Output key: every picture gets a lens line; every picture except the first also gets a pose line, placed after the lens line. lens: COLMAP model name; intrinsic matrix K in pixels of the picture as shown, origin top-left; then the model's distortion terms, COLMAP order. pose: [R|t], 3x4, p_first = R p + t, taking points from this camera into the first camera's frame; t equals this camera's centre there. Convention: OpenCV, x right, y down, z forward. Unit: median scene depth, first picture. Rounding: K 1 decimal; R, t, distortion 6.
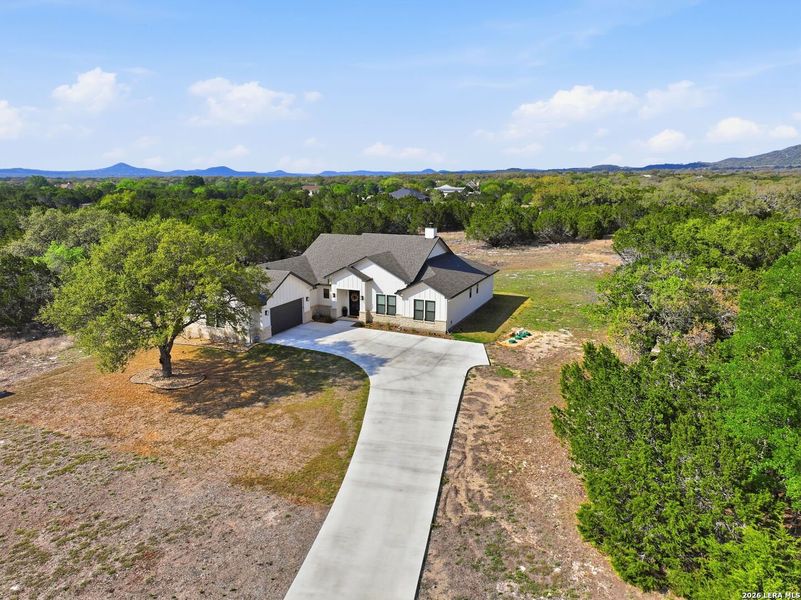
lens RADIAL K [[564.3, 0, 401.5], [0, 564.3, 297.6], [0, 0, 1]] dist [0.001766, 0.006728]
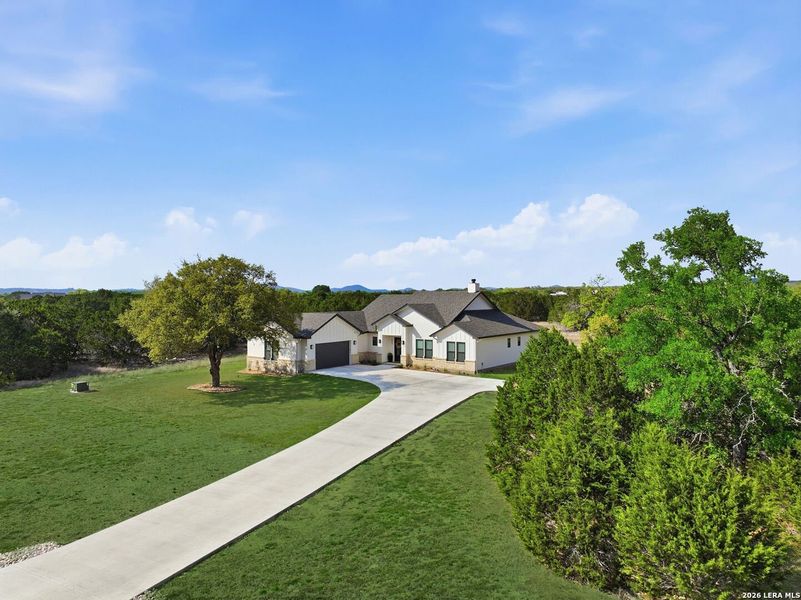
lens RADIAL K [[564.3, 0, 401.5], [0, 564.3, 297.6], [0, 0, 1]] dist [0.001766, 0.006728]
pose [[0.975308, -0.004183, -0.220811, 0.169717], [-0.040777, 0.979220, -0.198661, 0.133537], [0.217054, 0.202759, 0.954870, -0.058005]]
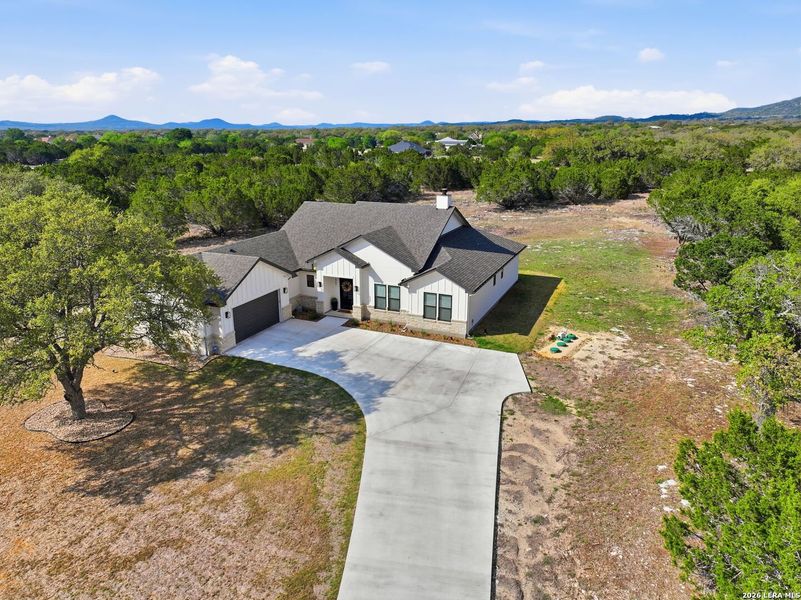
lens RADIAL K [[564.3, 0, 401.5], [0, 564.3, 297.6], [0, 0, 1]] dist [0.001766, 0.006728]
pose [[0.999989, -0.004029, 0.002234, -0.009574], [0.003838, 0.996825, 0.079537, -0.048891], [-0.002547, -0.079527, 0.996829, 0.232171]]
